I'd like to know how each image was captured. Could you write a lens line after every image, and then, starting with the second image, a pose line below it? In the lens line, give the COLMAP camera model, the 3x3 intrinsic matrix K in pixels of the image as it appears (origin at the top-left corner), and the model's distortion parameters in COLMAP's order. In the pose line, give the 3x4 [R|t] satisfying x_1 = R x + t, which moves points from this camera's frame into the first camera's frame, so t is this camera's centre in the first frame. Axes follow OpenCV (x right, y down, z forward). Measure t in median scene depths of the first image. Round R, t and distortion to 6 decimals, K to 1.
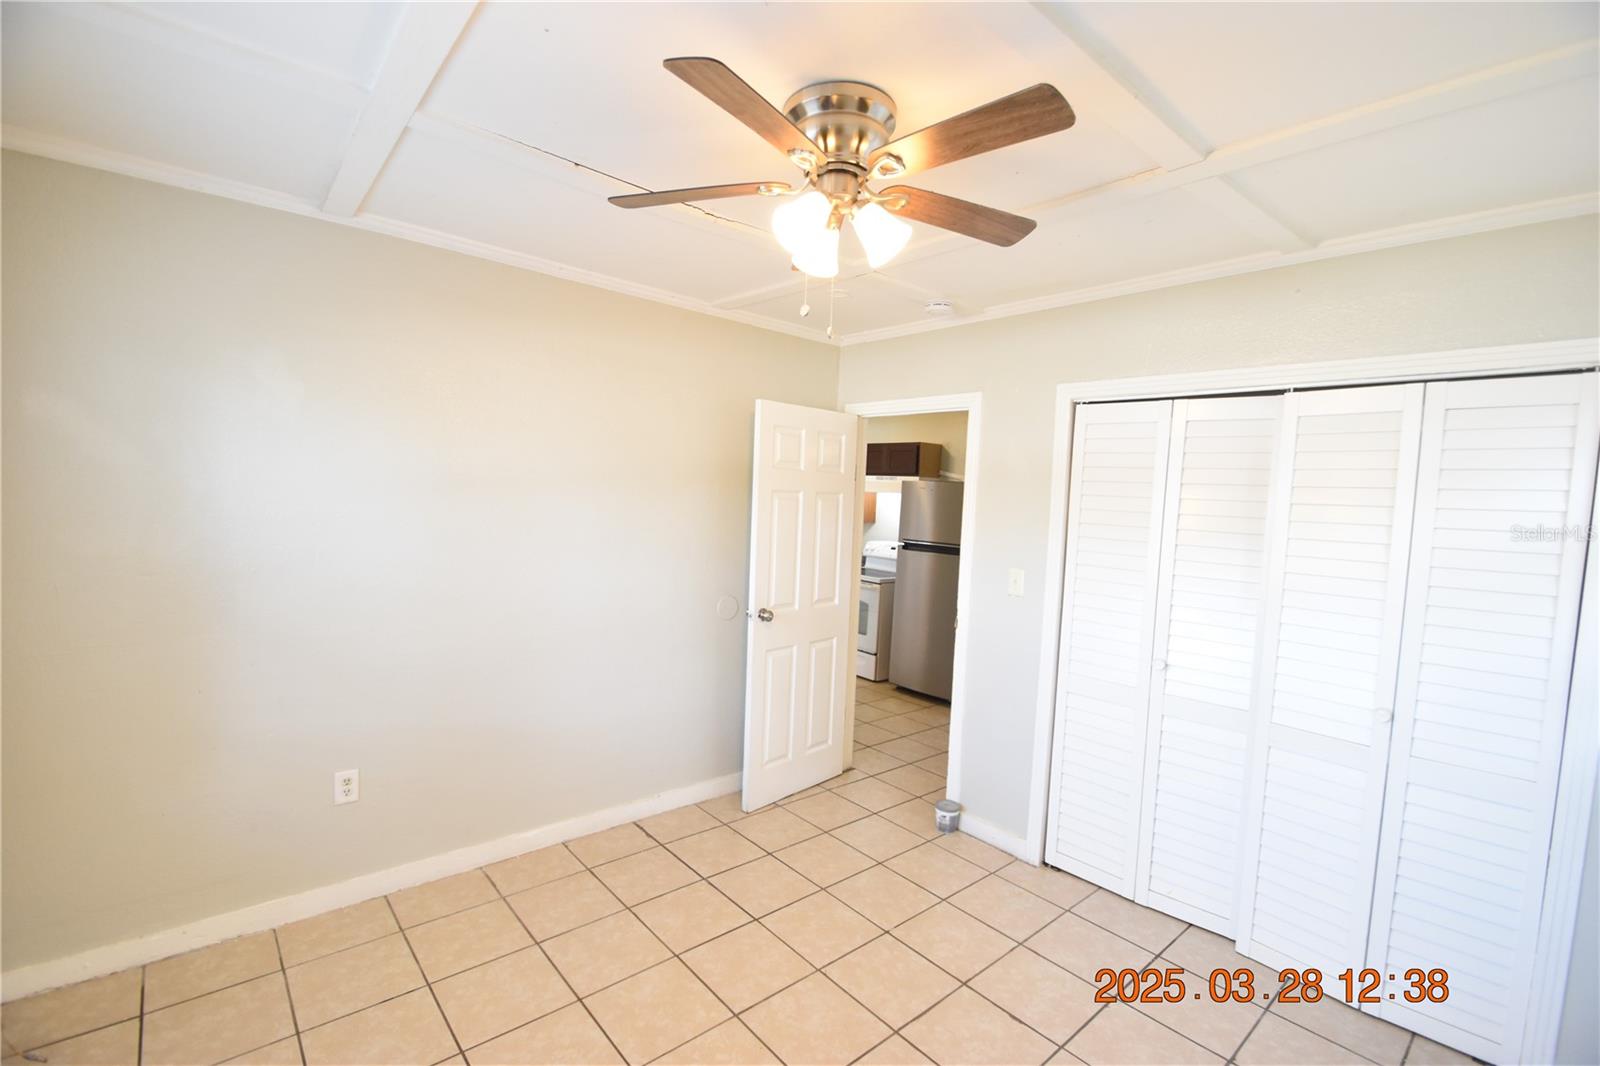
lens RADIAL K [[700.1, 0, 801.7], [0, 700.1, 535.9], [0, 0, 1]] dist [0.003332, -0.010791]
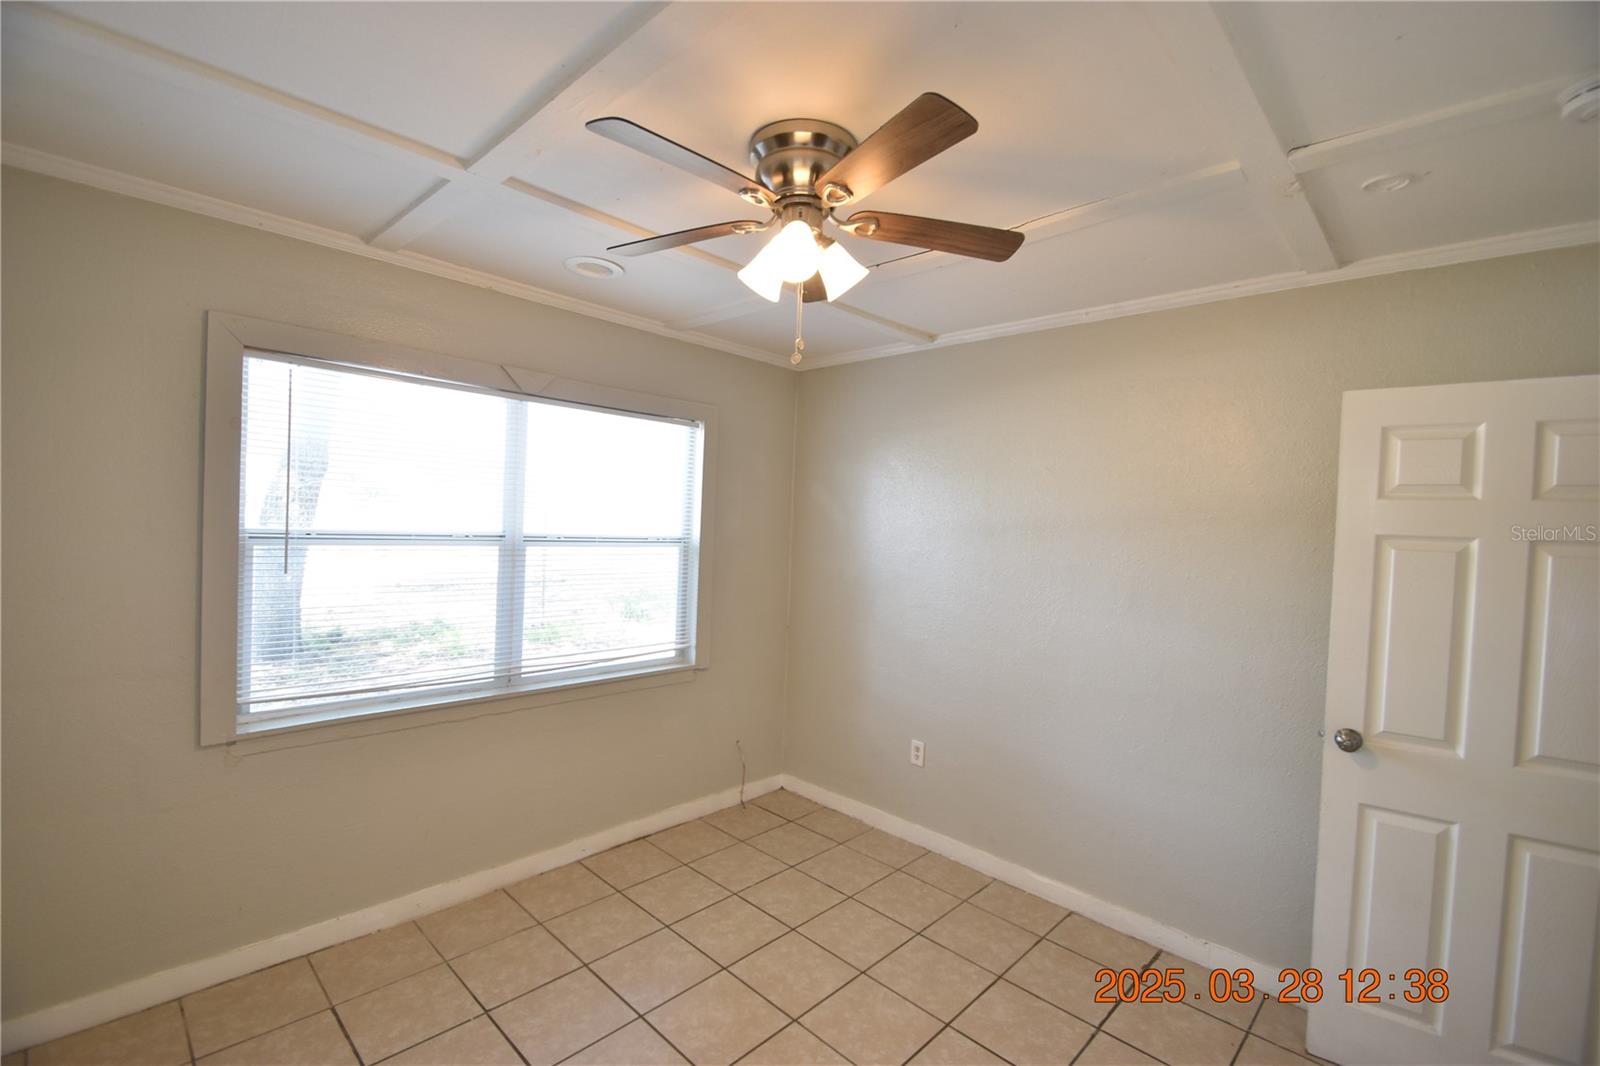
lens RADIAL K [[700.1, 0, 803.4], [0, 700.1, 535.1], [0, 0, 1]] dist [0.003332, -0.010791]
pose [[0.079552, -0.021017, -0.996609, 0.688766], [-0.094786, 0.995088, -0.028551, -0.002215], [0.992314, 0.096736, 0.077170, 0.627284]]
